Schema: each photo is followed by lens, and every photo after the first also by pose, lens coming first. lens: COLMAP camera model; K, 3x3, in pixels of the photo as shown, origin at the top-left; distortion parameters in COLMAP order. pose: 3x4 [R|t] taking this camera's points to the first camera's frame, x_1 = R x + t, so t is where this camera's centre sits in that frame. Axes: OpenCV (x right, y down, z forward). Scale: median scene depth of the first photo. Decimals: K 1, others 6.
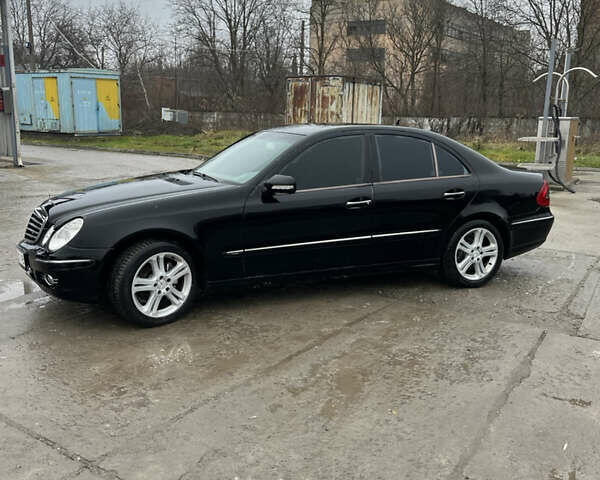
lens RADIAL K [[565.4, 0, 301.5], [0, 565.4, 247.7], [0, 0, 1]] dist [0.024186, -0.017474]
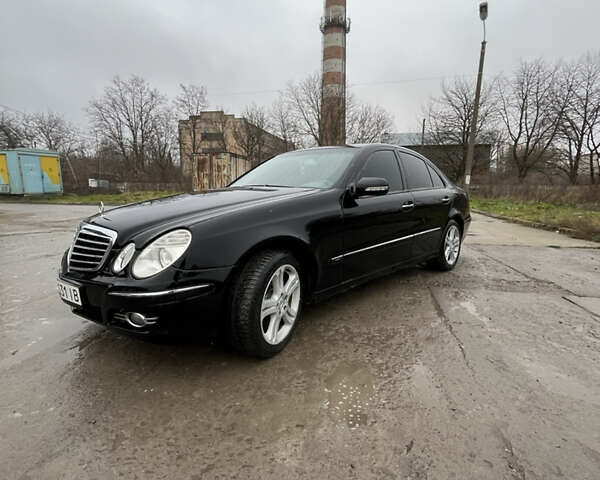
lens RADIAL K [[315.2, 0, 304.8], [0, 315.2, 241.6], [0, 0, 1]] dist [-0.002611, -0.001851]
pose [[0.933779, -0.076933, 0.349481, -0.353290], [0.092950, 0.995241, -0.029267, -0.008741], [-0.345566, 0.059813, 0.936486, 0.520098]]
